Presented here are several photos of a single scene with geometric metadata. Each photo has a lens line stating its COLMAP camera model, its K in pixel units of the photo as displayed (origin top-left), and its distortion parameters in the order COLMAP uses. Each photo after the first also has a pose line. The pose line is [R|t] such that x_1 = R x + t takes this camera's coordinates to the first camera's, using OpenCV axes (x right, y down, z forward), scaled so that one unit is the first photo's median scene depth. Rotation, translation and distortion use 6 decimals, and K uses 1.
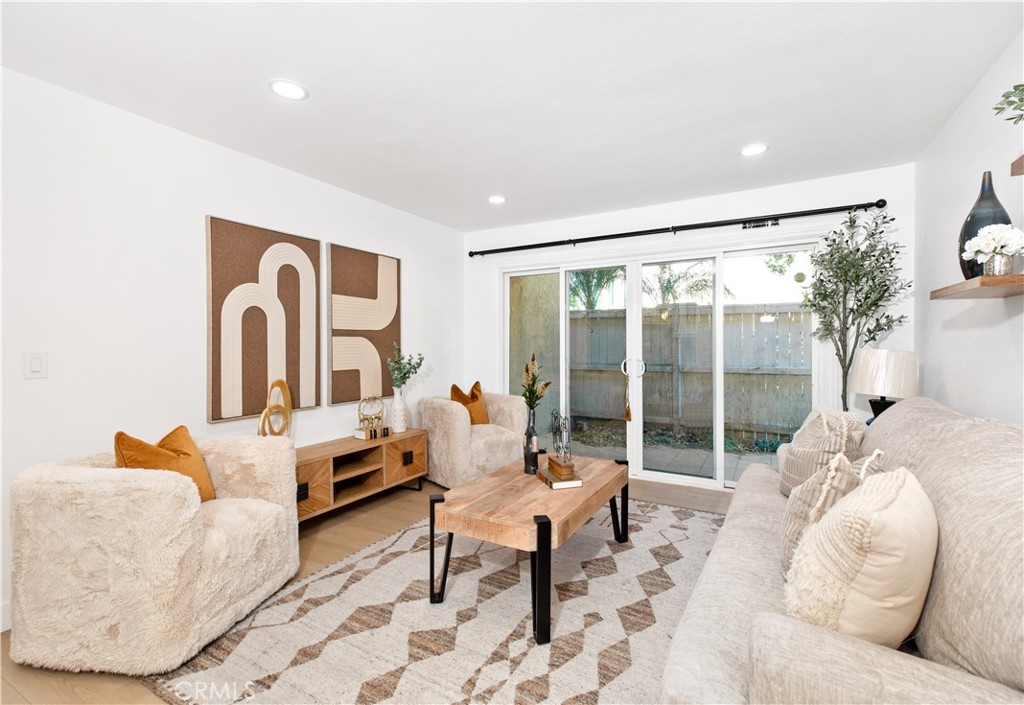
lens RADIAL K [[488.9, 0, 520.0], [0, 488.9, 345.1], [0, 0, 1]] dist [0.024159, 0.000204]
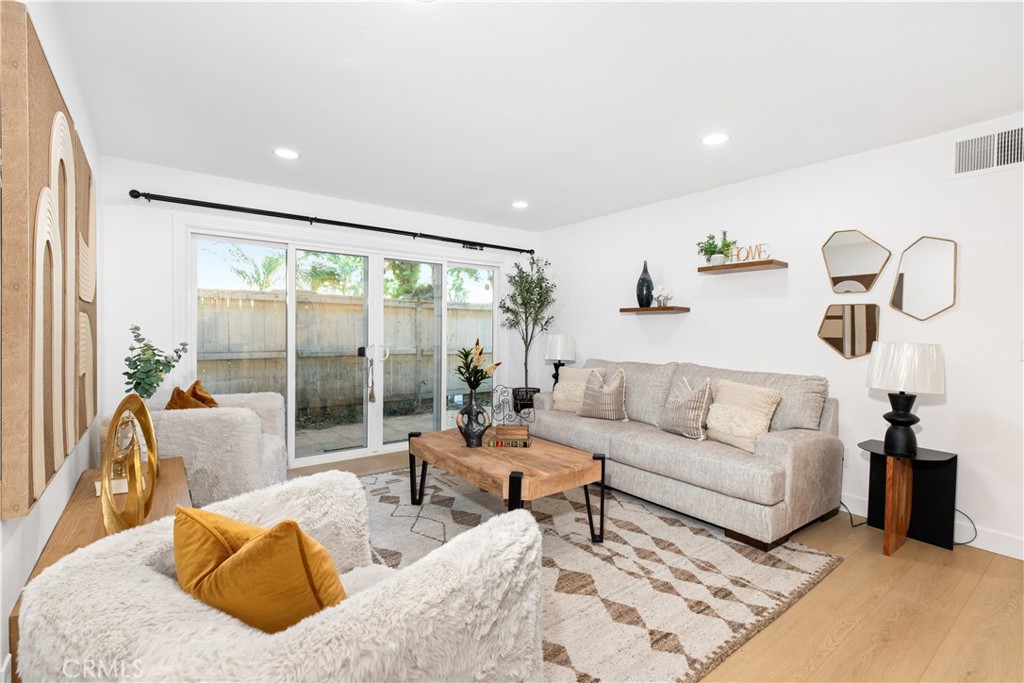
lens RADIAL K [[457.7, 0, 508.2], [0, 457.7, 336.8], [0, 0, 1]] dist [0.001214, 0.000498]
pose [[0.375544, -0.003616, 0.926798, -0.802564], [-0.006901, 0.999954, 0.006698, 0.003205], [-0.926779, -0.008912, 0.375502, 0.473245]]
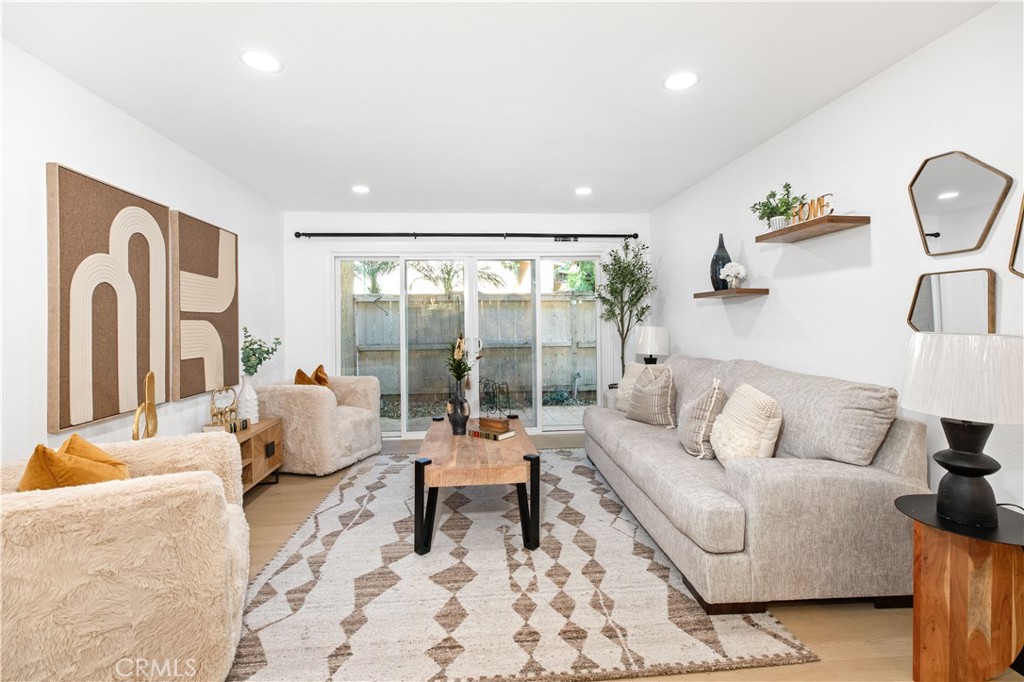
lens RADIAL K [[466.3, 0, 523.2], [0, 466.3, 320.6], [0, 0, 1]] dist [0.003213, 0.000194]
pose [[0.816440, -0.003847, 0.577417, -0.441276], [0.012599, 0.999858, -0.011153, 0.000359], [-0.577292, 0.016380, 0.816373, -0.014882]]
